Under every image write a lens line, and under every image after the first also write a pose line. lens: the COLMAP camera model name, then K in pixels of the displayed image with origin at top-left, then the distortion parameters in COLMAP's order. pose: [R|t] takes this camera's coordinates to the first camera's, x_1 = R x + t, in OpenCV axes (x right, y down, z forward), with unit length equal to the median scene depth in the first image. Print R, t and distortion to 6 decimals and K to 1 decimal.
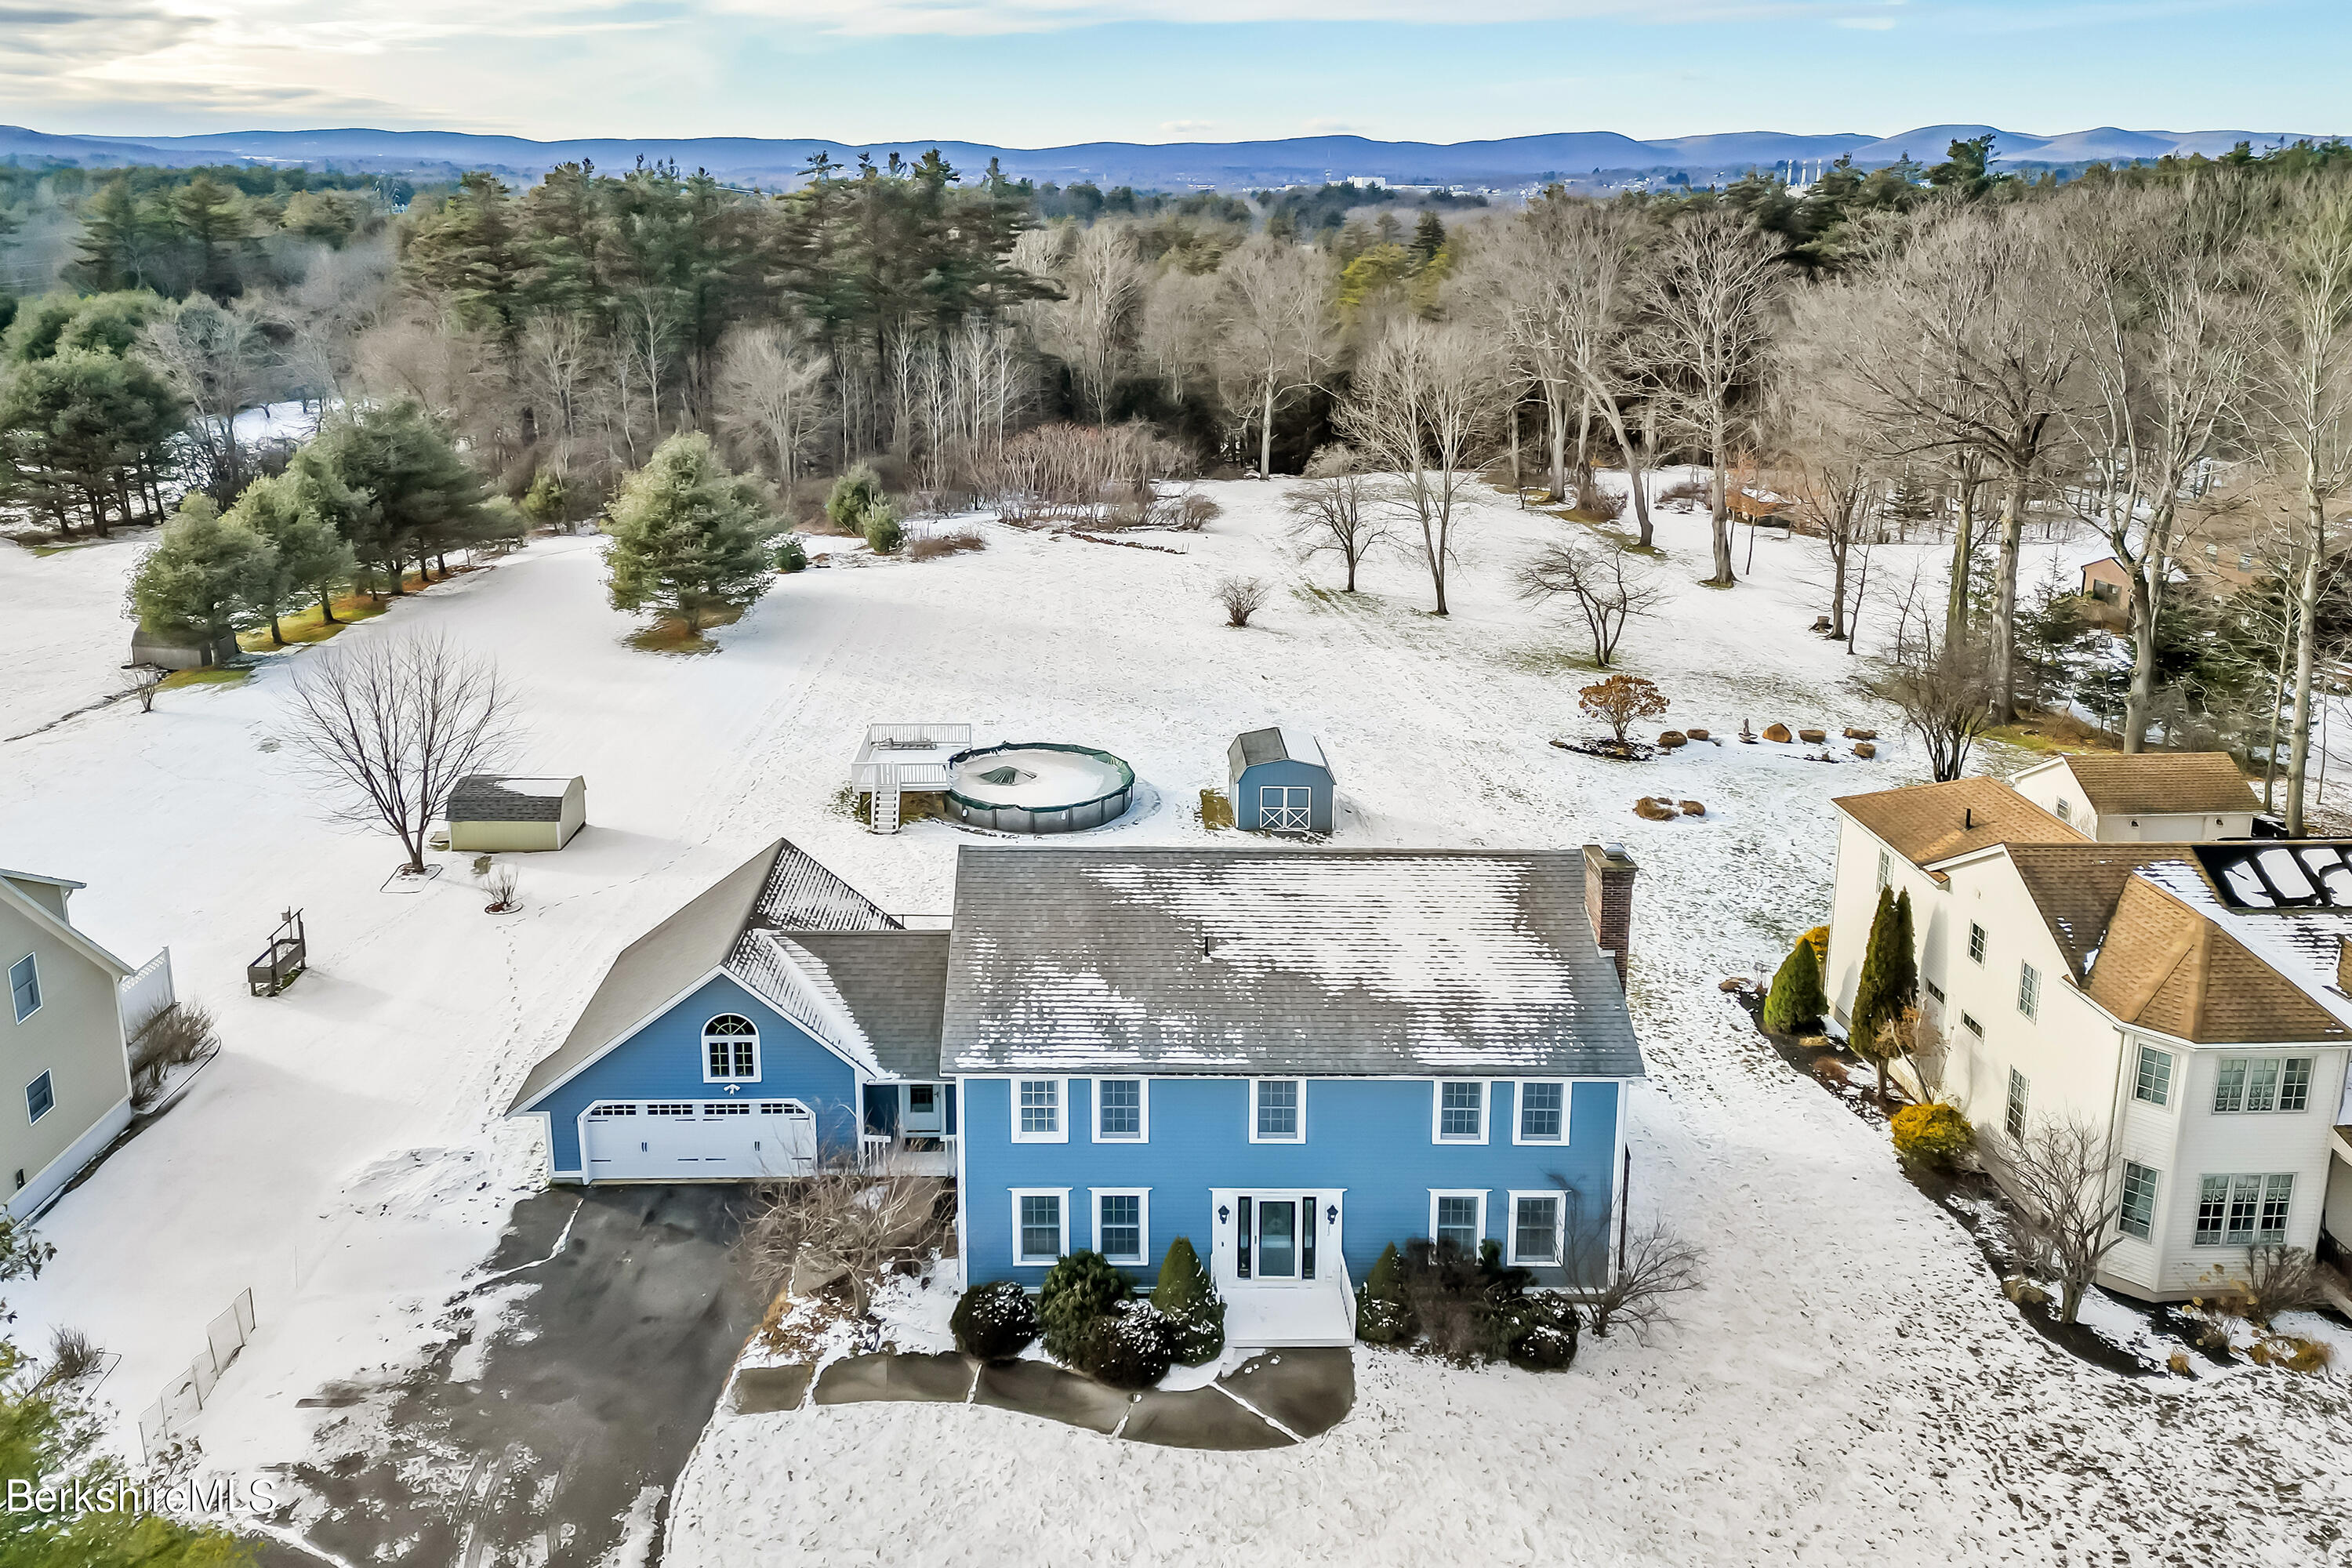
lens RADIAL K [[1616.6, 0, 1132.0], [0, 1616.6, 778.8], [0, 0, 1]] dist [0.051865, 0.000186]
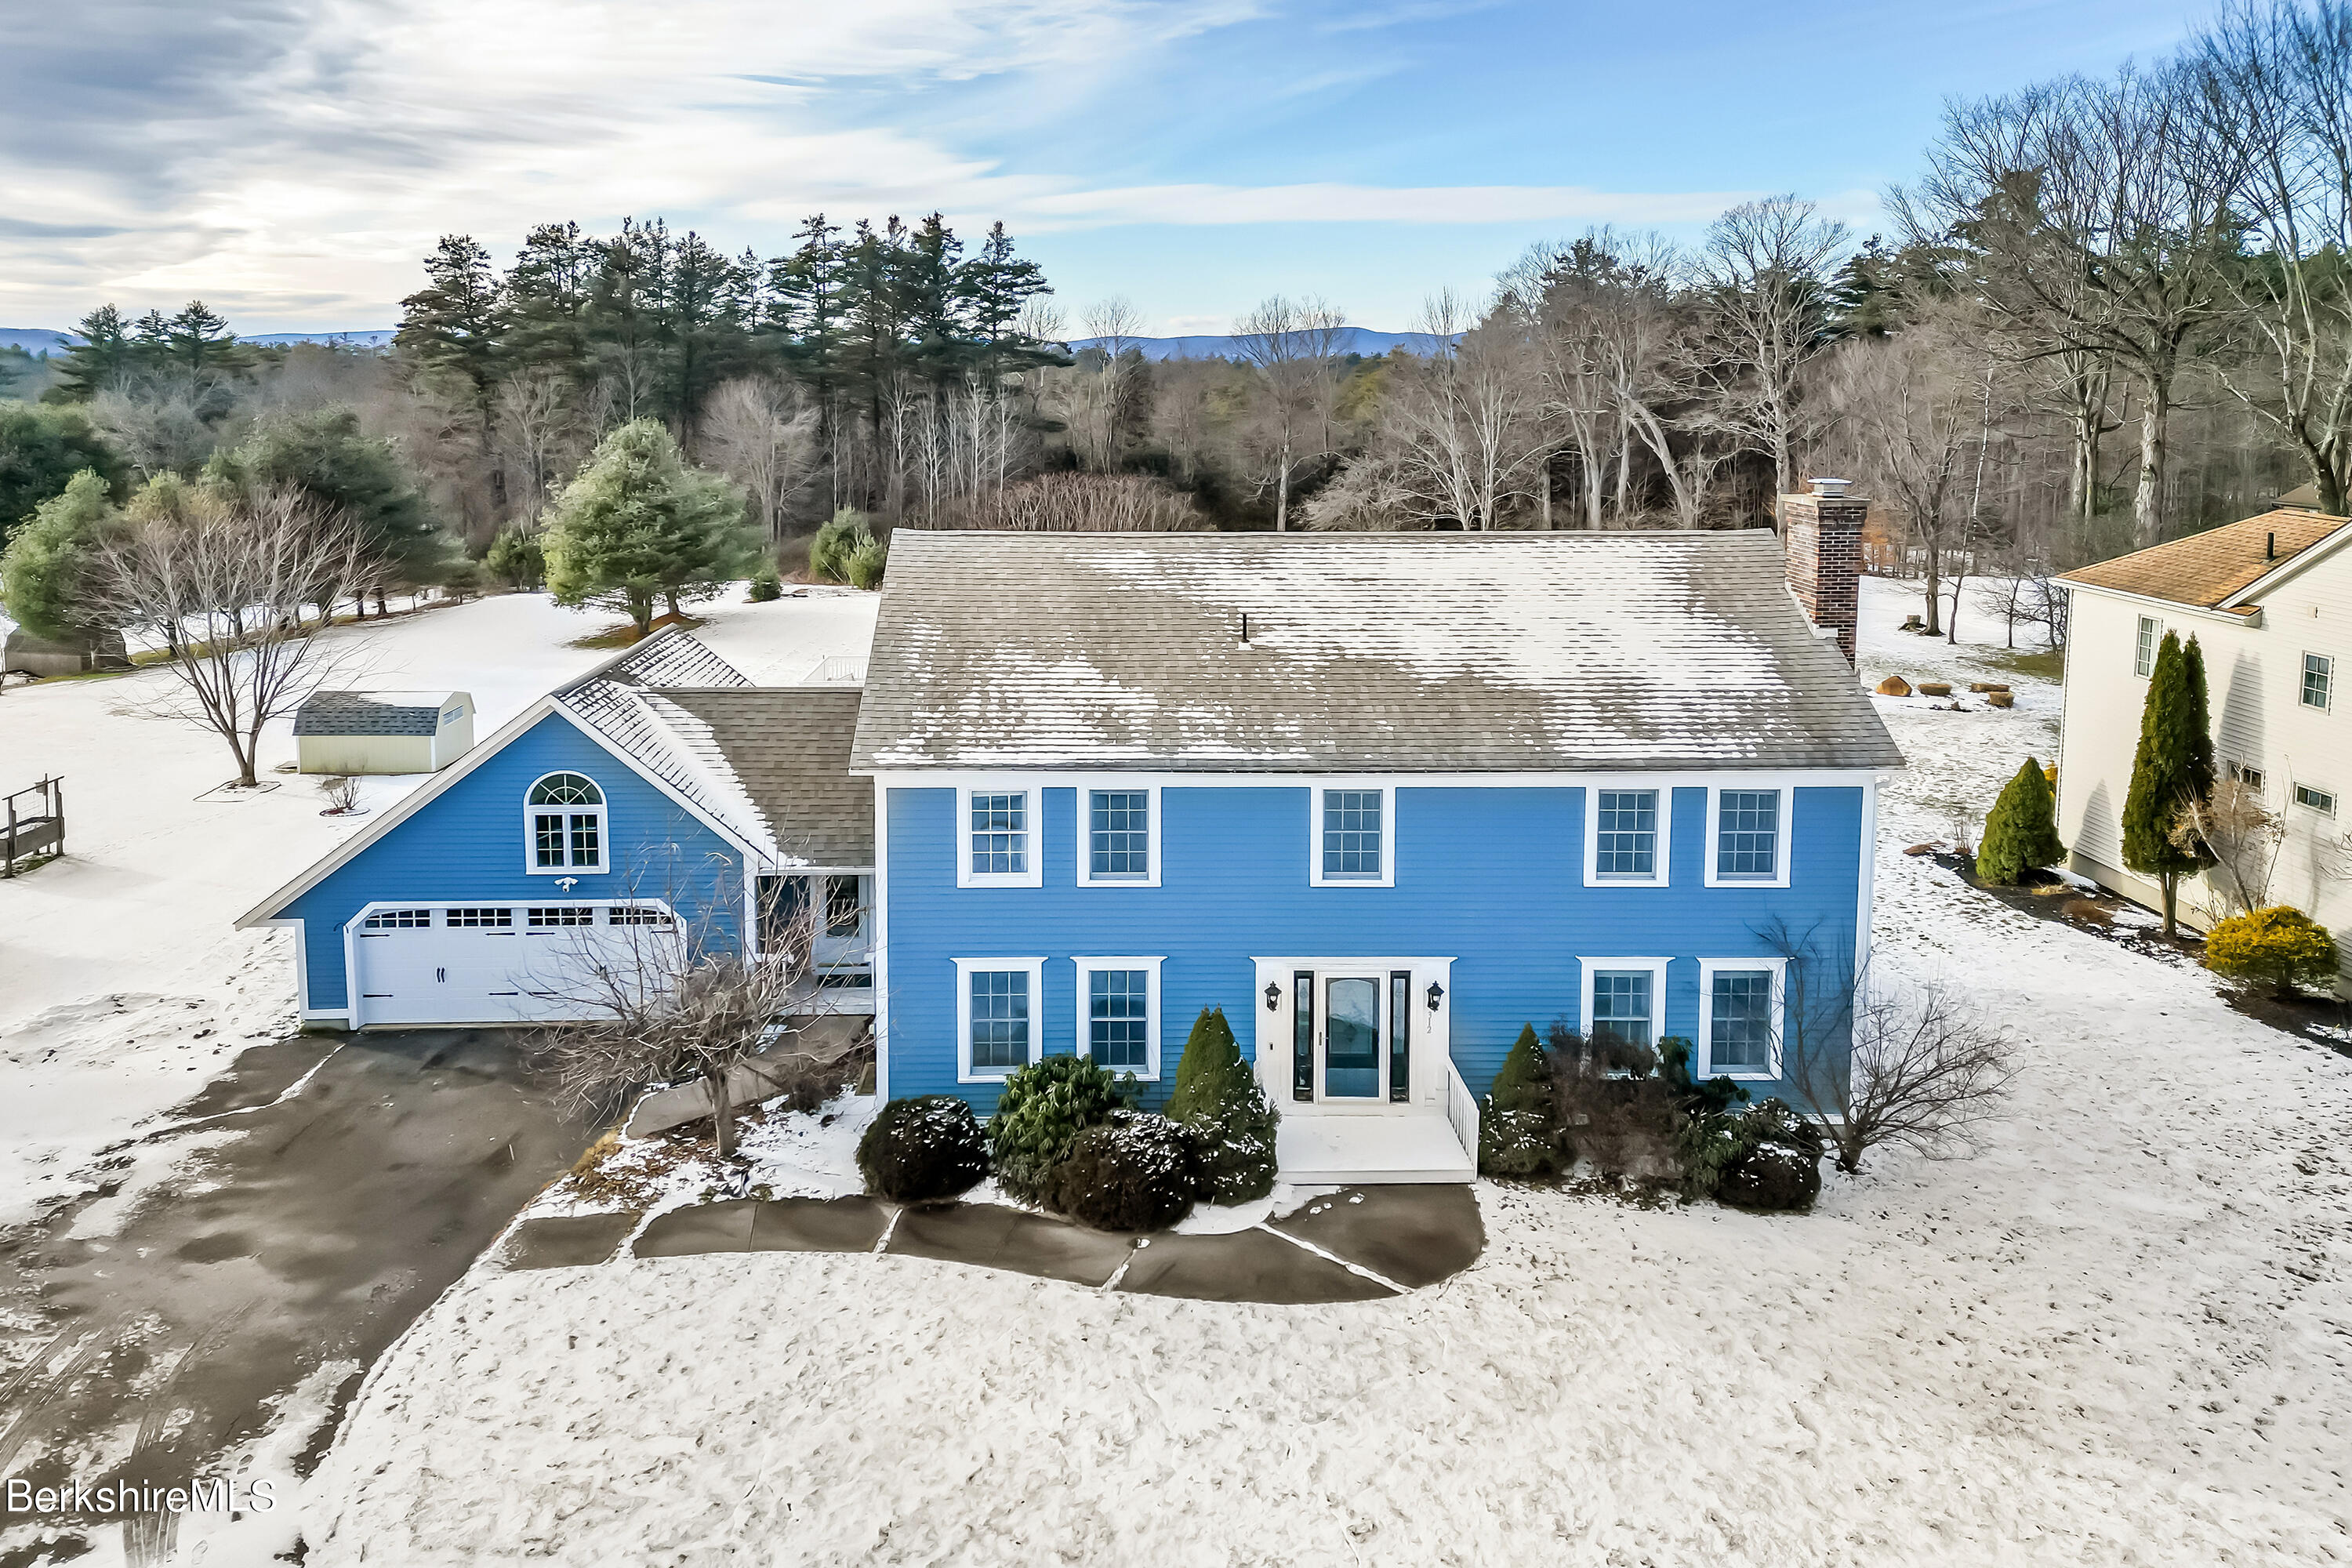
lens RADIAL K [[1632.9, 0, 1161.6], [0, 1632.9, 787.1], [0, 0, 1]] dist [0.076616, -0.059167]
pose [[0.999904, 0.003373, 0.013470, 0.001132], [-0.001918, 0.994296, -0.106642, 0.246883], [-0.013753, 0.106606, 0.994206, 0.312385]]
